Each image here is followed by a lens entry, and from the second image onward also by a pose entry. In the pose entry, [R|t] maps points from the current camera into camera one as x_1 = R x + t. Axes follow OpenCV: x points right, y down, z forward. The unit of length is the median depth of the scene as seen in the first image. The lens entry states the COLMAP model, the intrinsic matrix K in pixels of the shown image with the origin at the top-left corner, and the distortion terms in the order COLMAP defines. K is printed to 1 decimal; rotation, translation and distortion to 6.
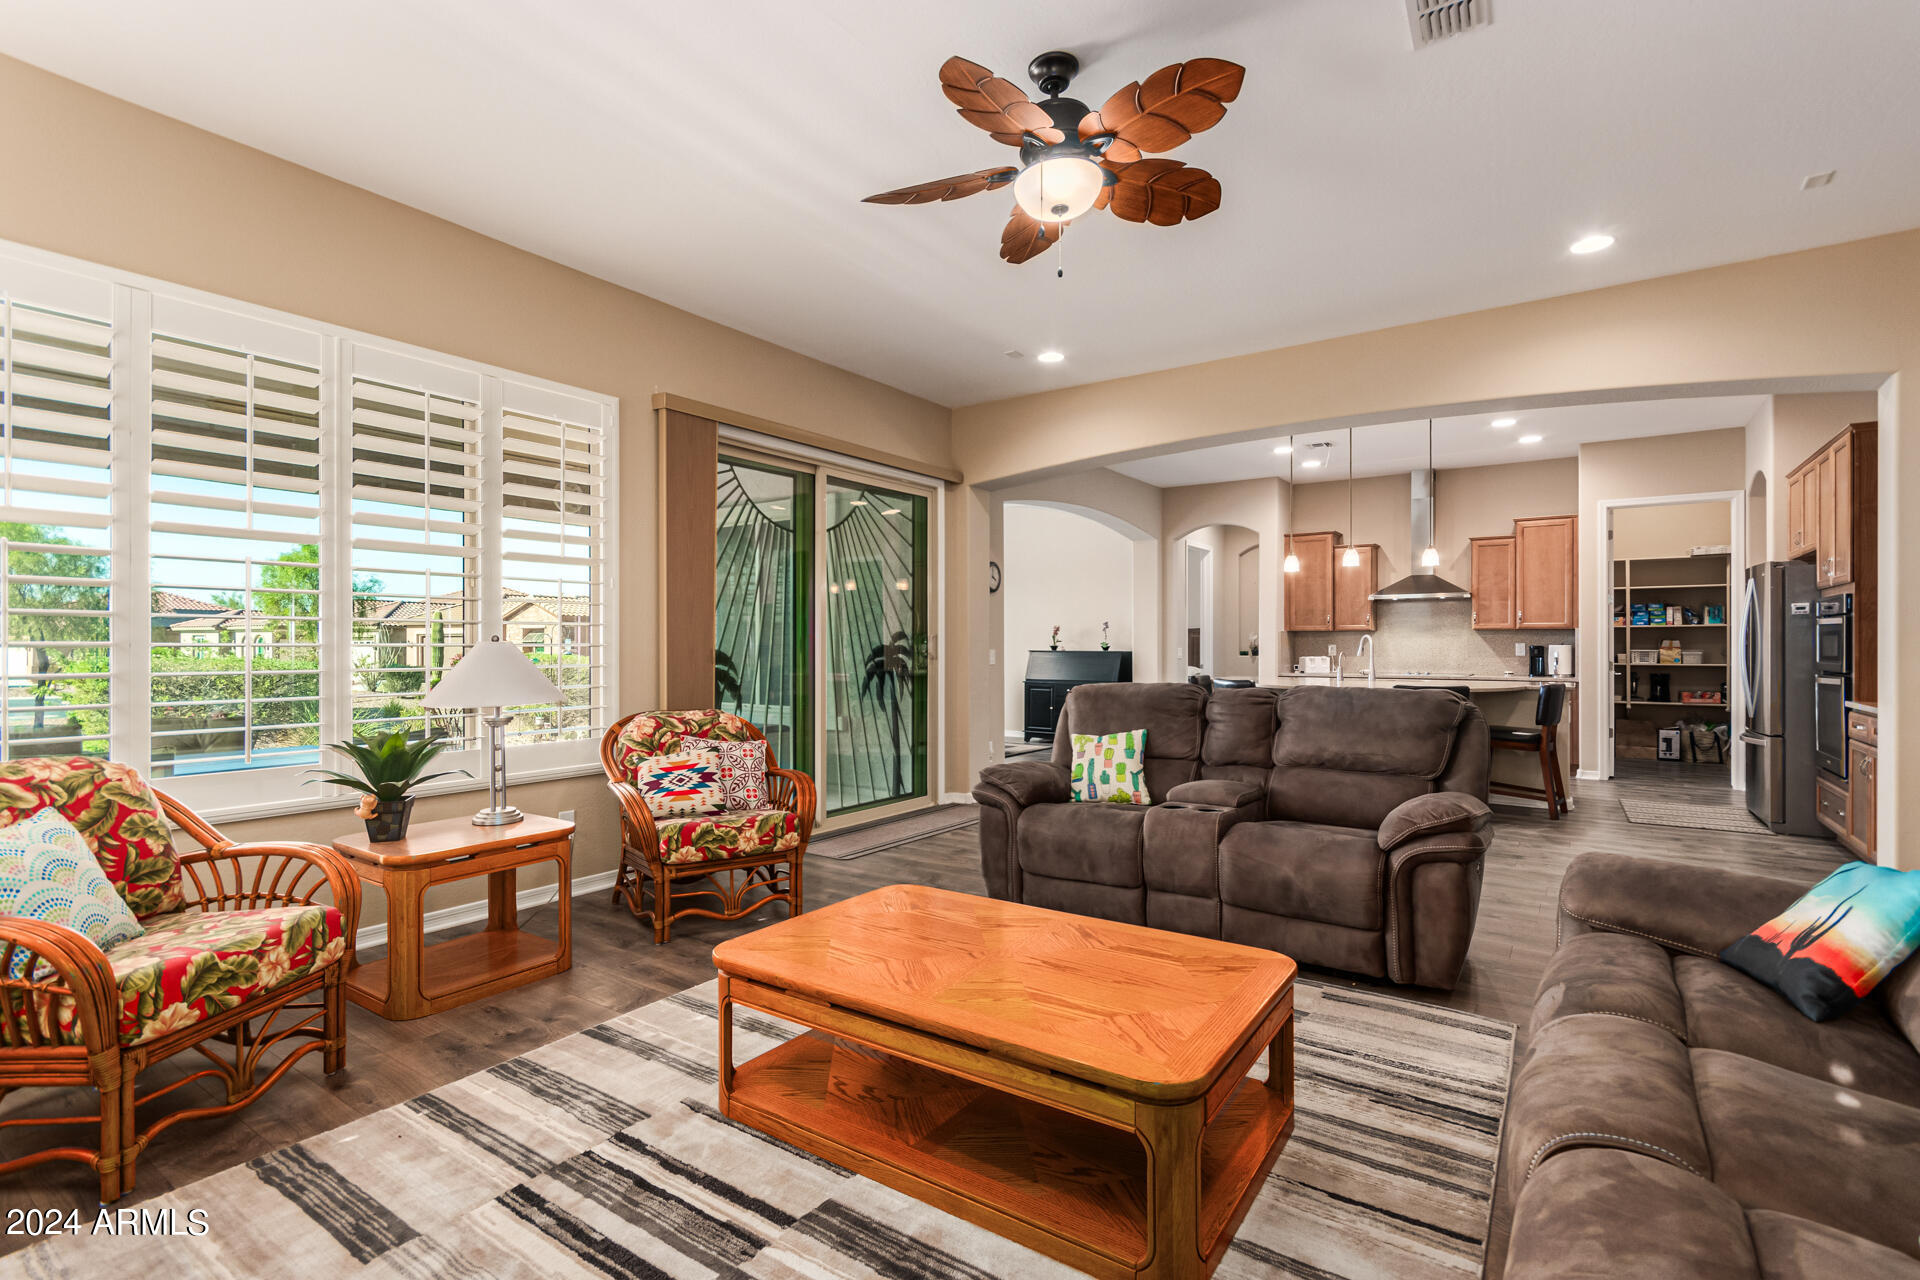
lens RADIAL K [[893.9, 0, 960.0], [0, 893.9, 640.0], [0, 0, 1]] dist [0.001809, -0.000077]
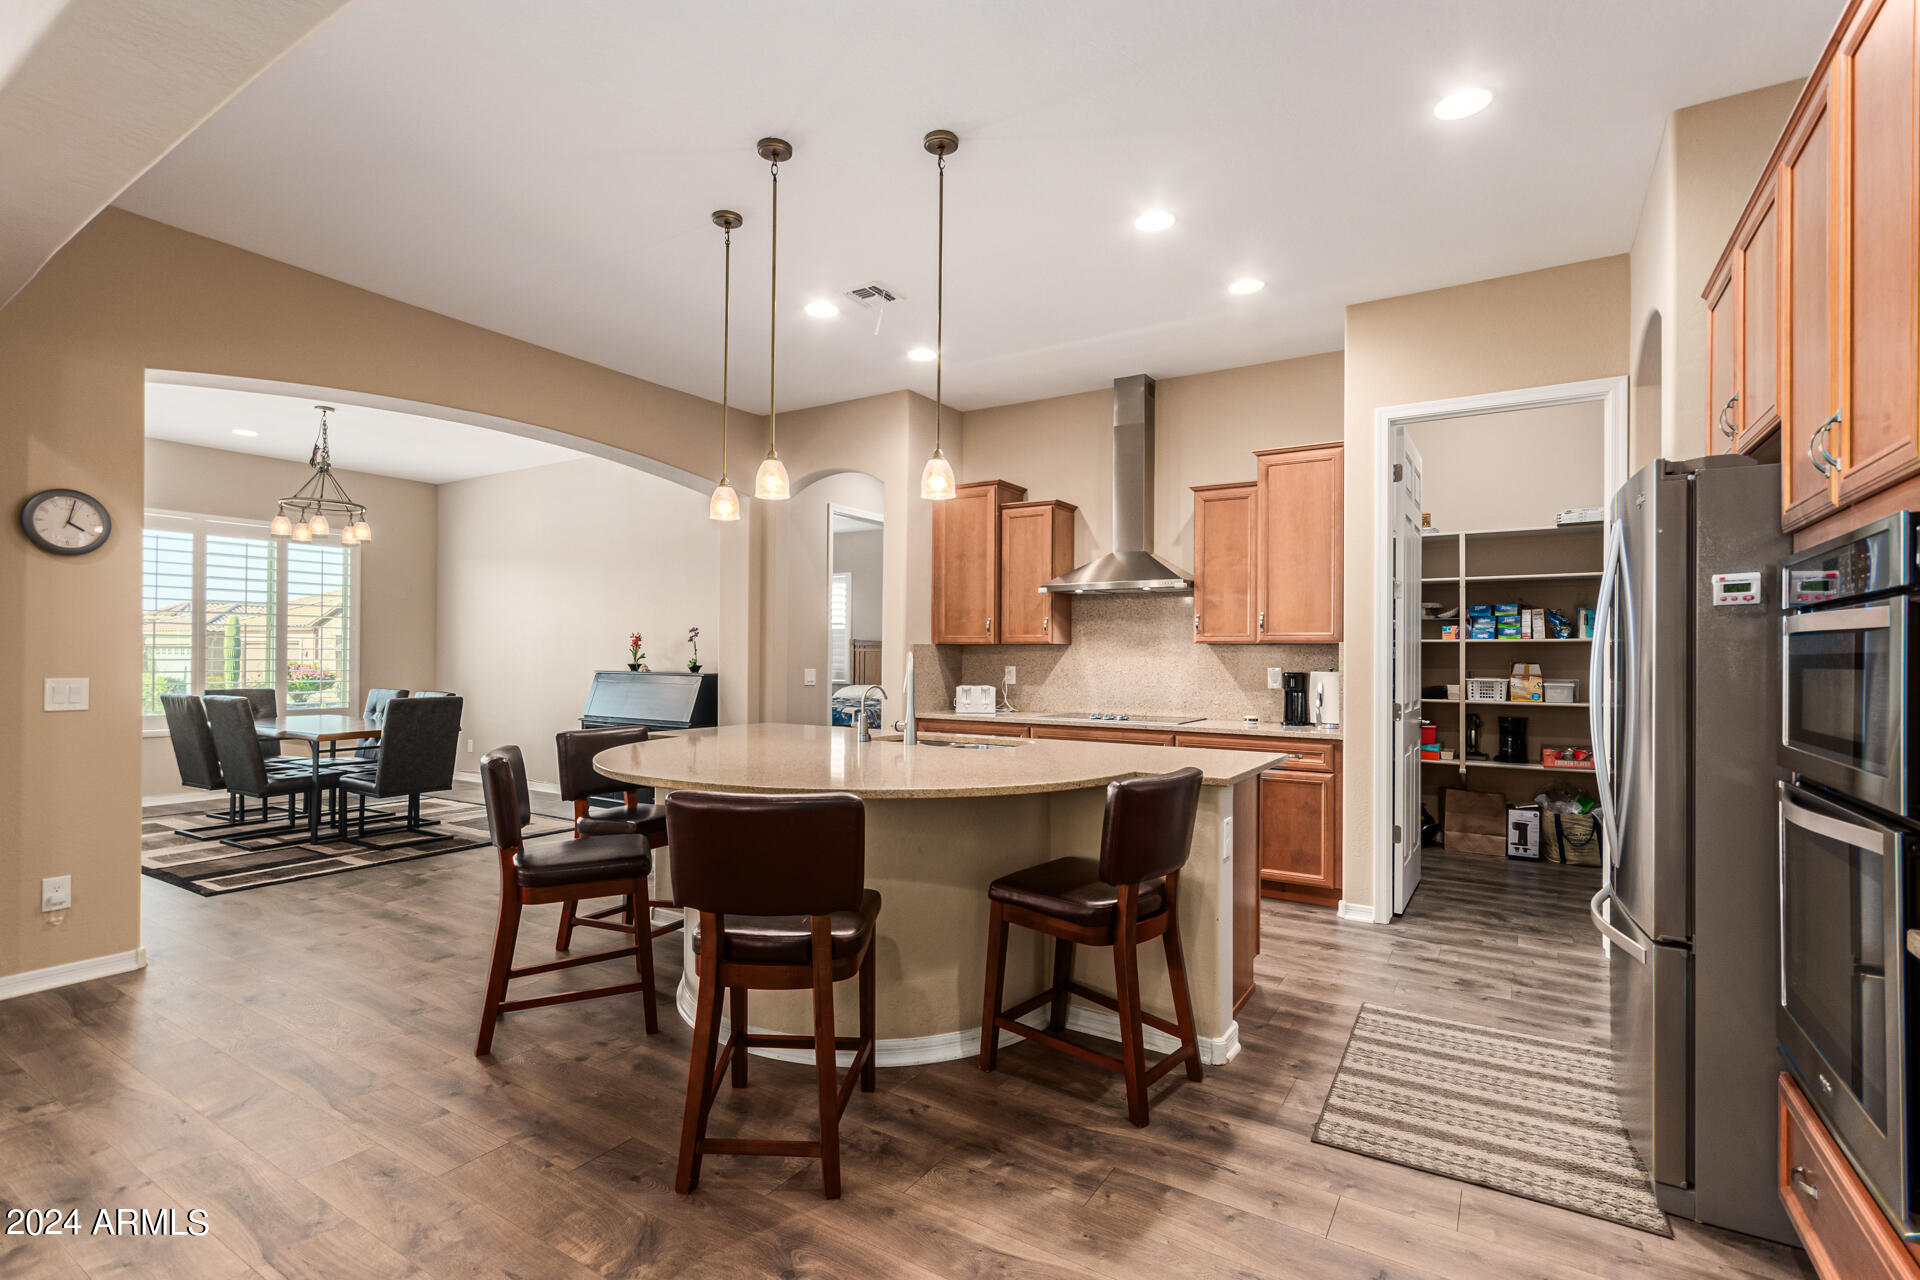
lens RADIAL K [[900.7, 0, 958.5], [0, 900.7, 648.6], [0, 0, 1]] dist [0.001950, 0.000067]
pose [[0.998772, 0.007657, 0.048938, 0.375879], [-0.007504, 0.999966, -0.003306, -0.005048], [-0.048962, 0.002935, 0.998796, 0.403010]]
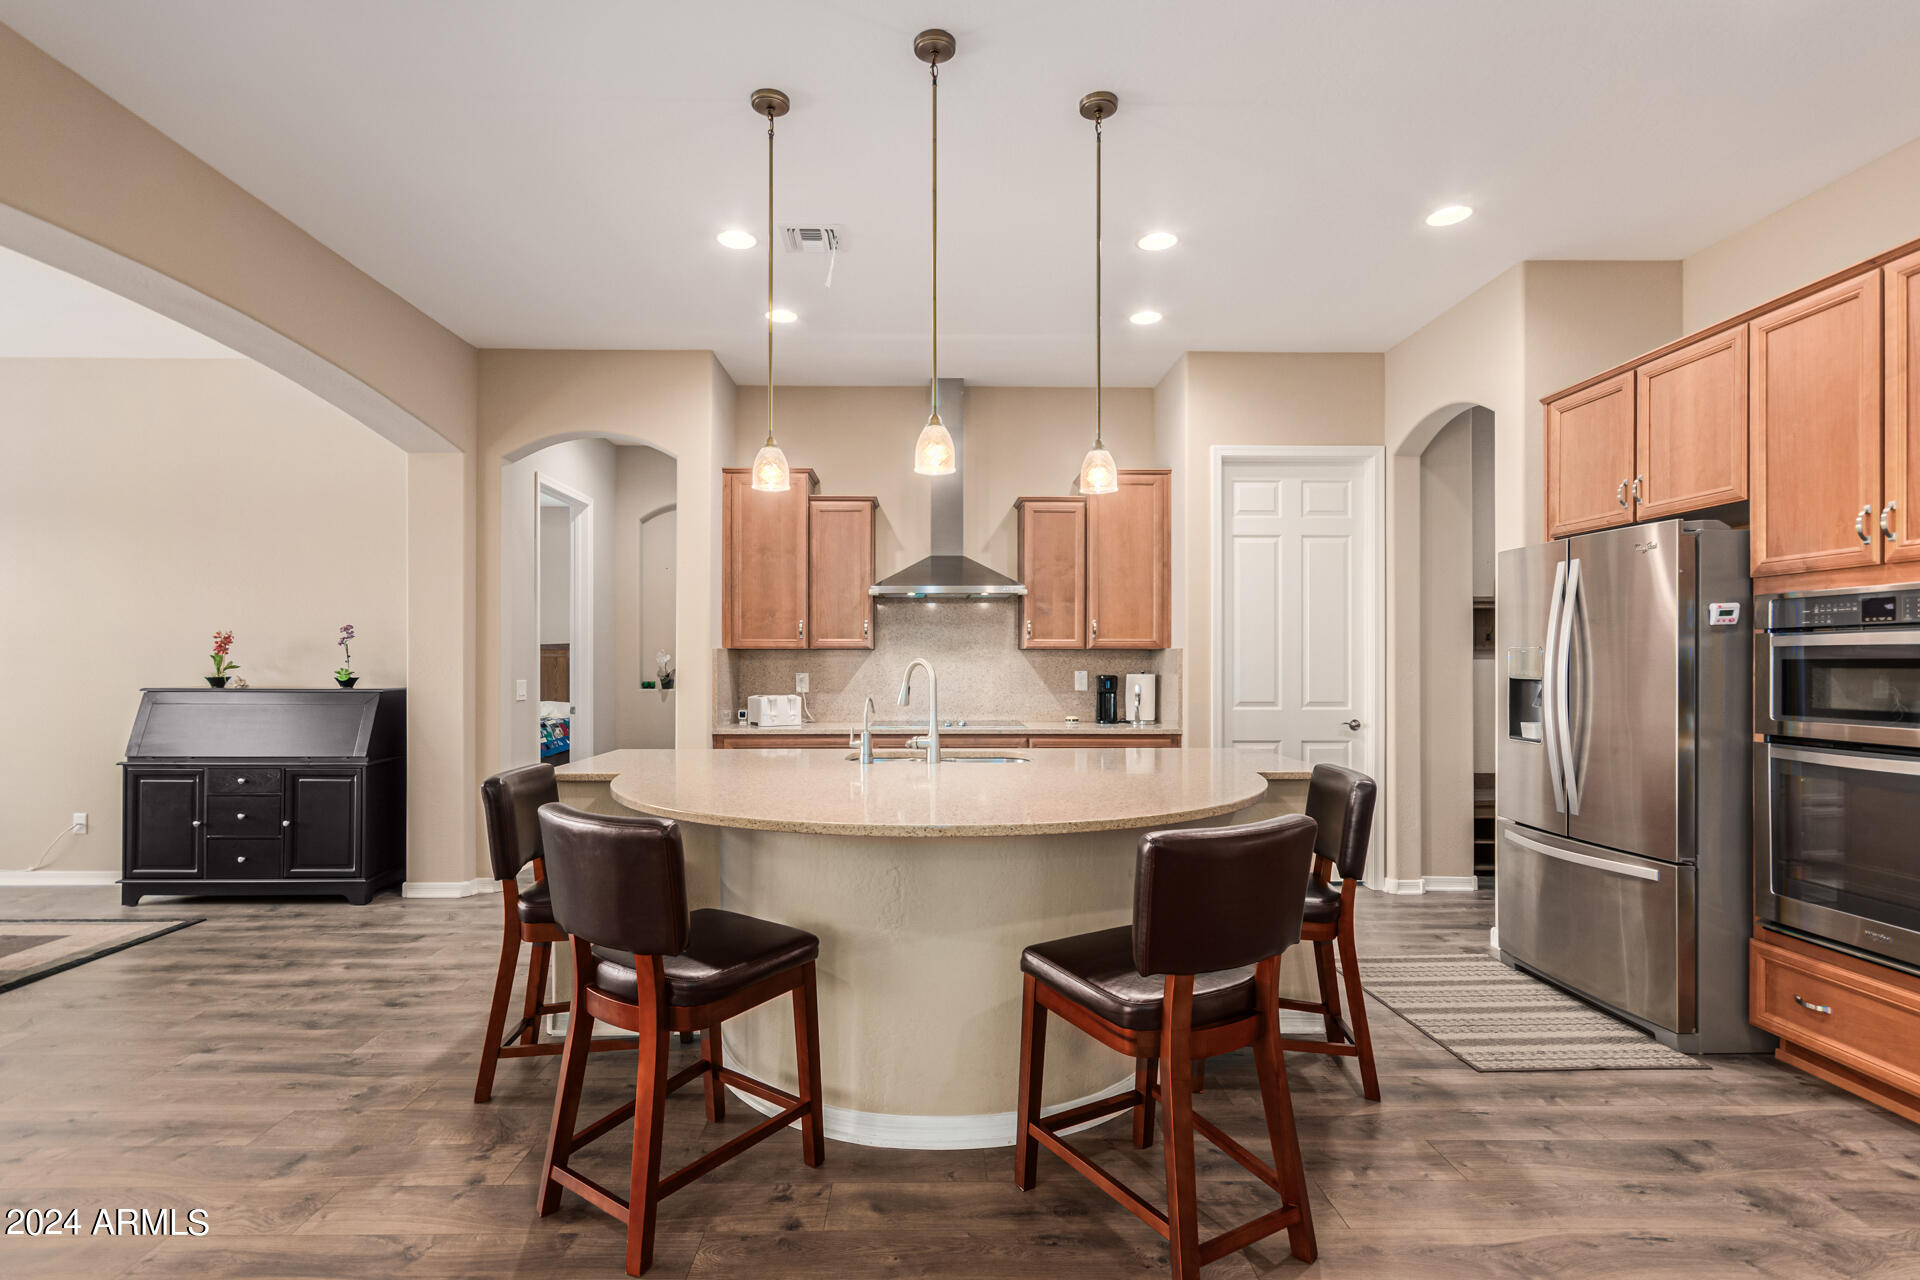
lens RADIAL K [[902.7, 0, 951.1], [0, 902.7, 664.7], [0, 0, 1]] dist [0.000927, 0.000308]
pose [[0.810614, -0.001507, 0.585579, 0.167547], [-0.003706, 0.999963, 0.007704, -0.005190], [-0.585569, -0.008415, 0.810579, 0.513845]]
